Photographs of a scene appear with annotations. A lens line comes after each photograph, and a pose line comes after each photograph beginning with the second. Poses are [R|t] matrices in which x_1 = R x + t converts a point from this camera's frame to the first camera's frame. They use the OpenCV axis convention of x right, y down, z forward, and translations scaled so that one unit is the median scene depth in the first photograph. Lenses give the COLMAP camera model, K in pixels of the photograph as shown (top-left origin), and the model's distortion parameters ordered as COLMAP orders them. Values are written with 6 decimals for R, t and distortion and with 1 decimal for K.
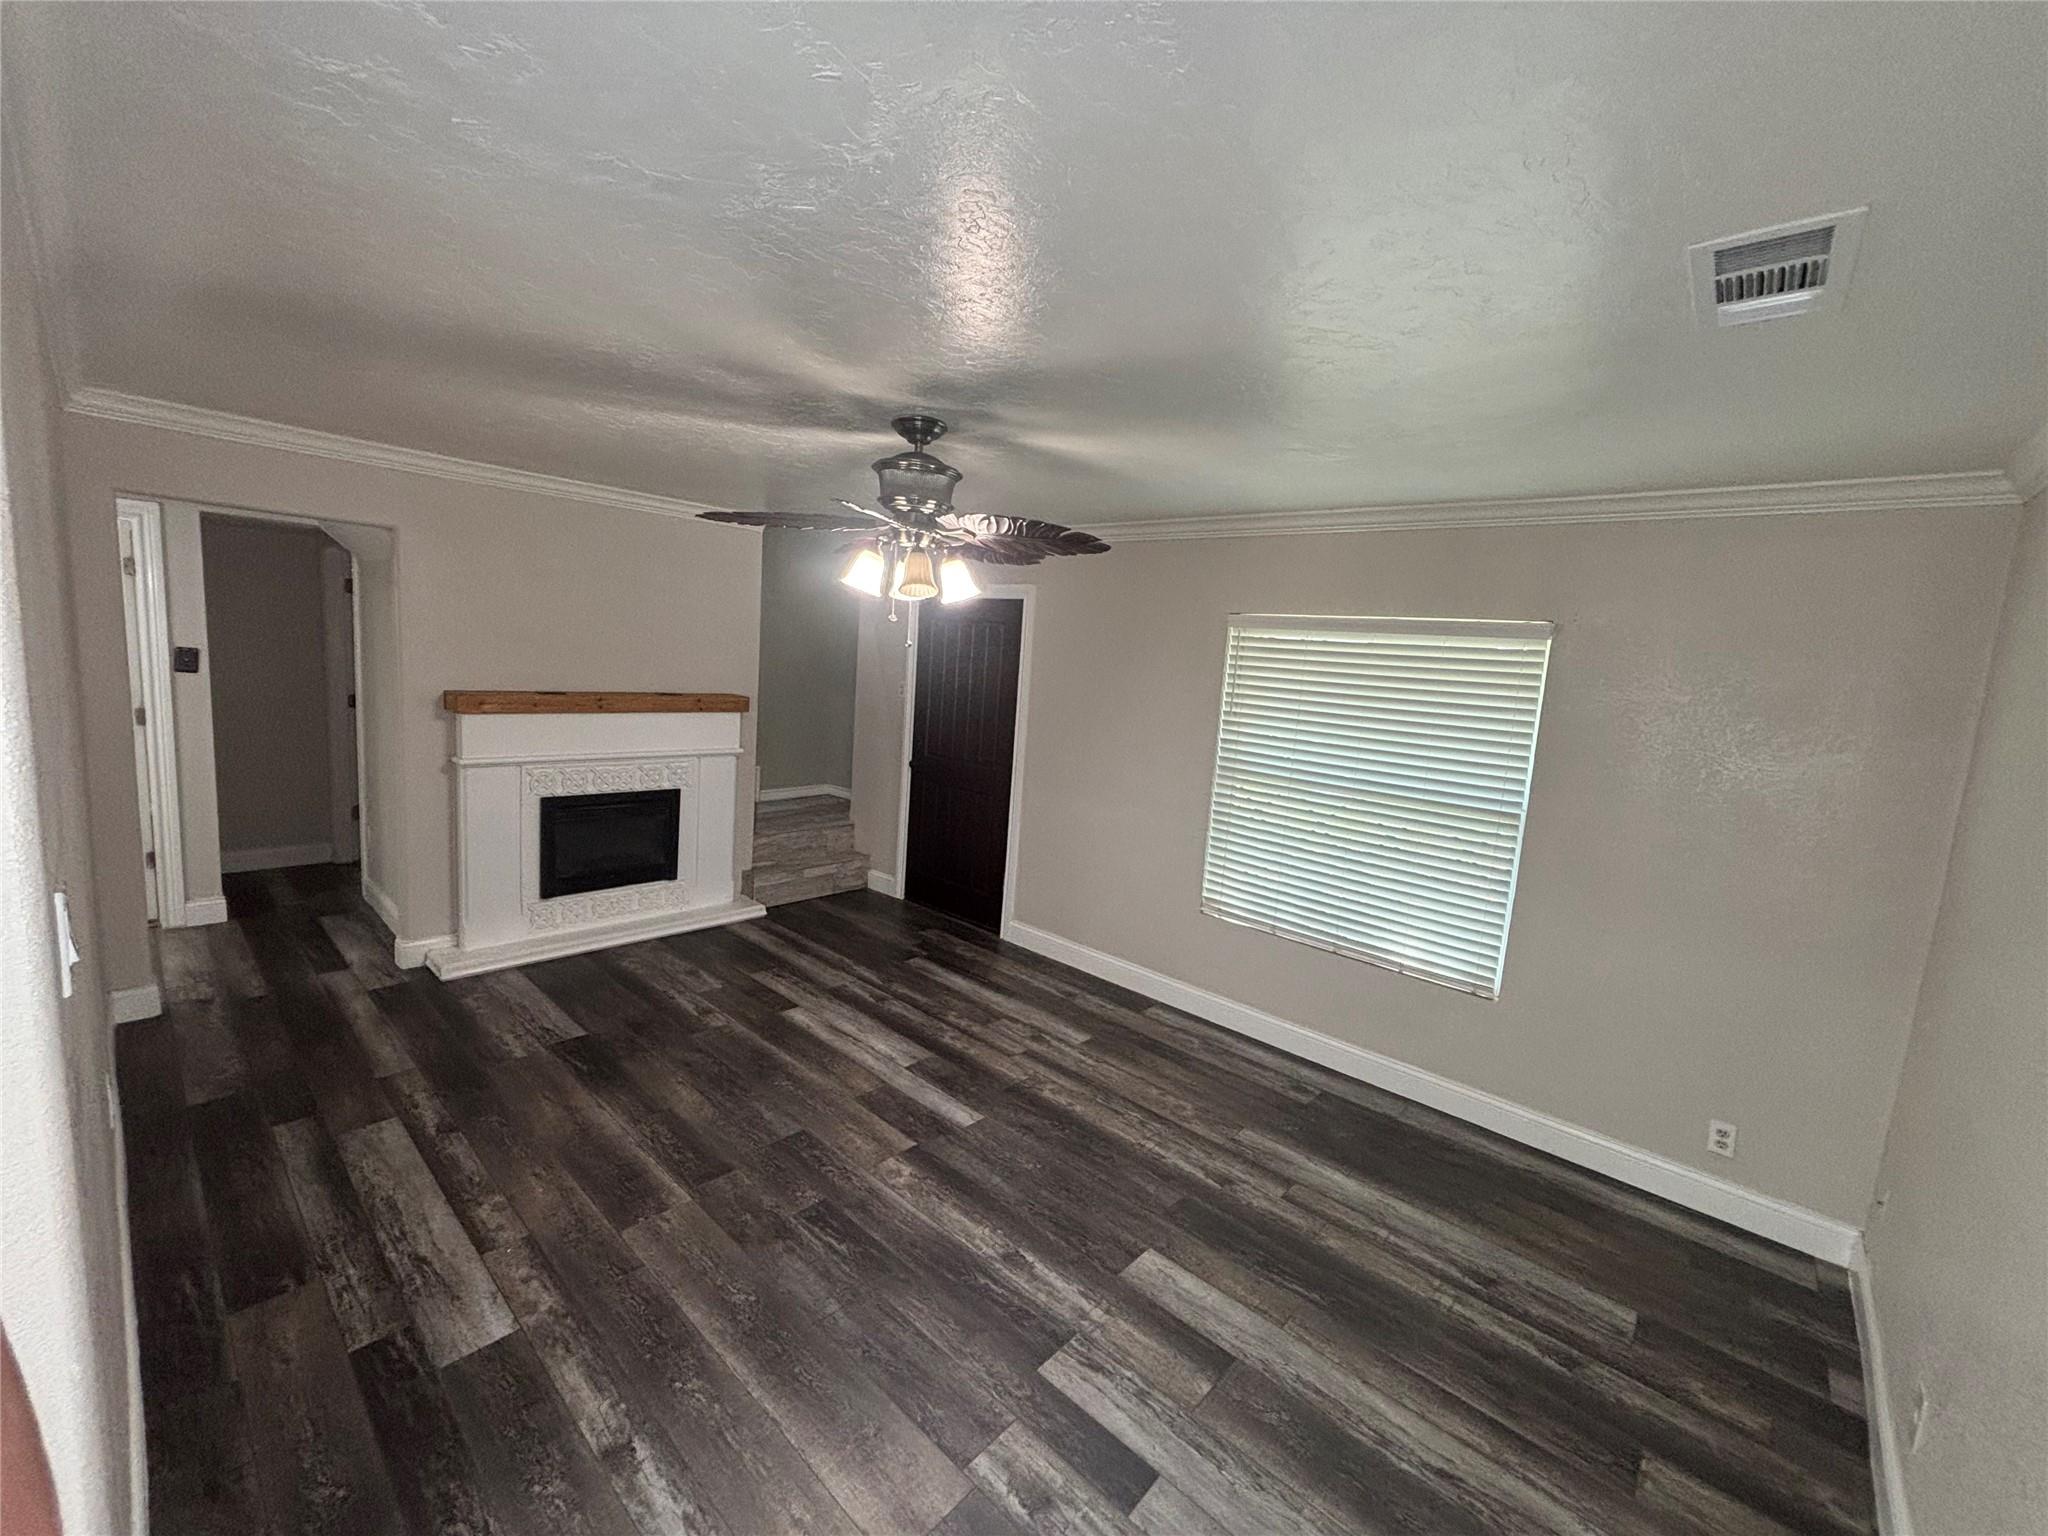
lens RADIAL K [[833.5, 0, 1026.4], [0, 833.5, 769.4], [0, 0, 1]] dist [0.001351, 0.000015]
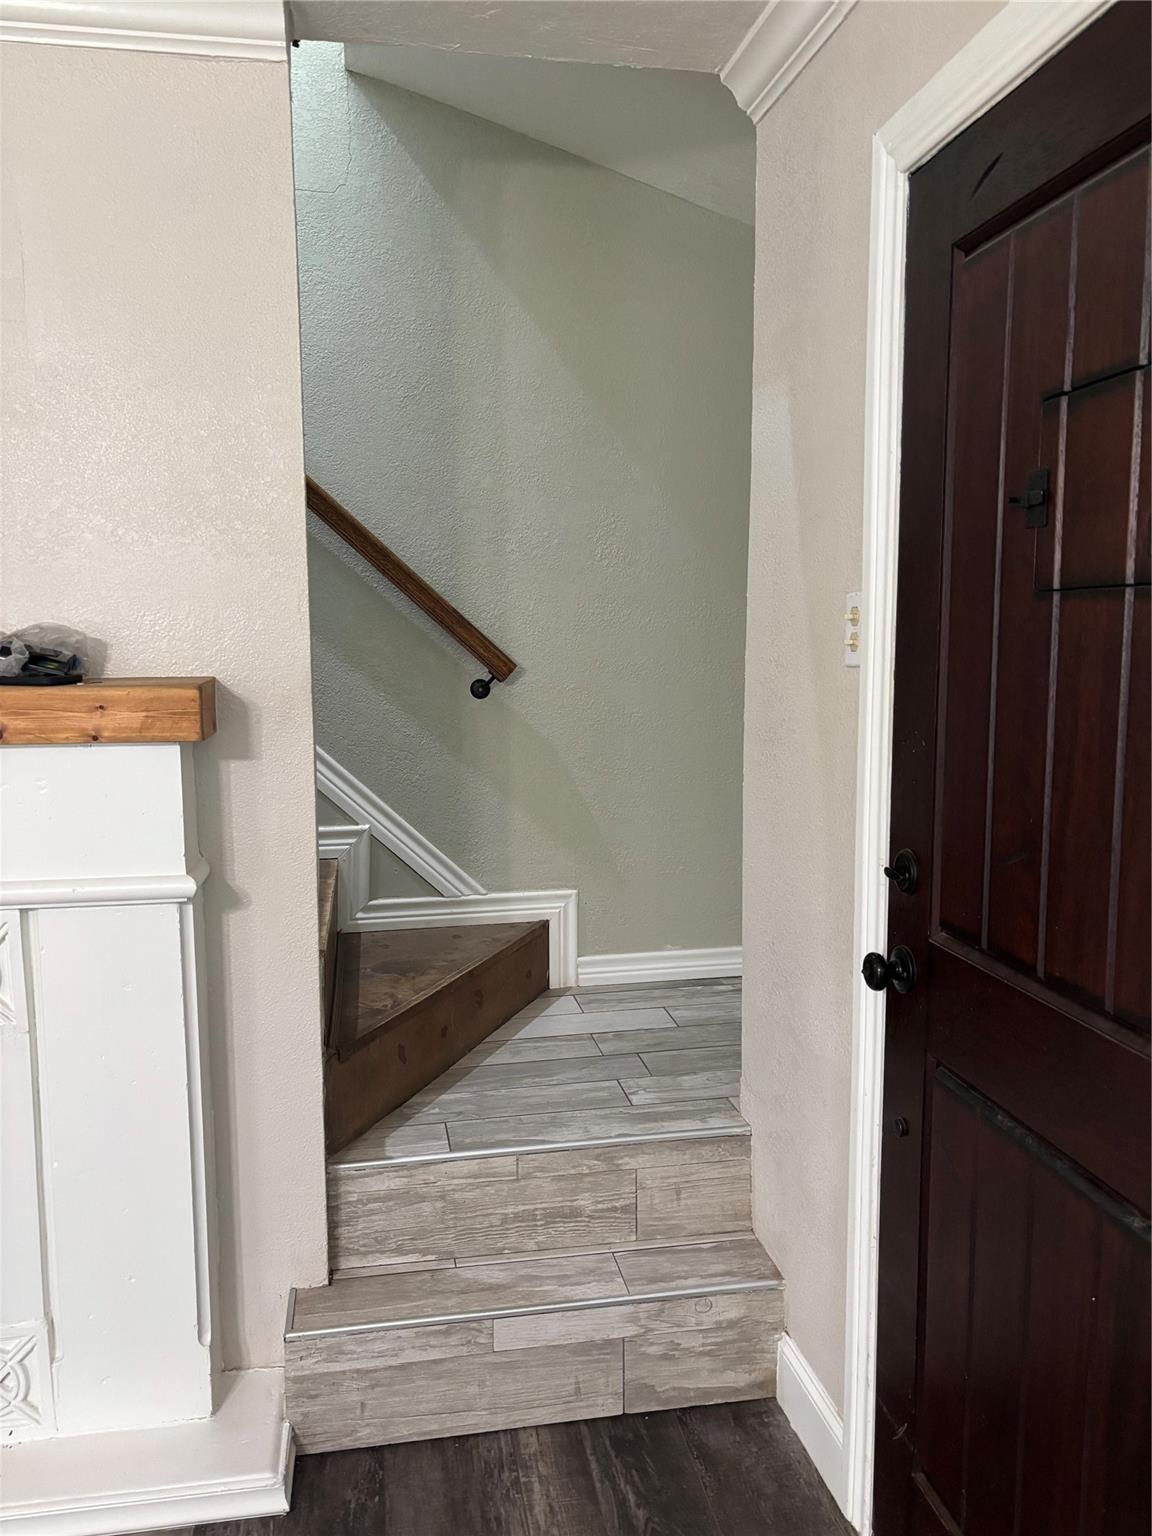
lens RADIAL K [[1179.3, 0, 575.2], [0, 1179.3, 766.6], [0, 0, 1]] dist [0.013143, 0.003542]
pose [[0.784787, -0.007352, -0.619723, -0.006869], [-0.024640, 0.998769, -0.043052, -0.040954], [0.619276, 0.049057, 0.783639, 0.676238]]
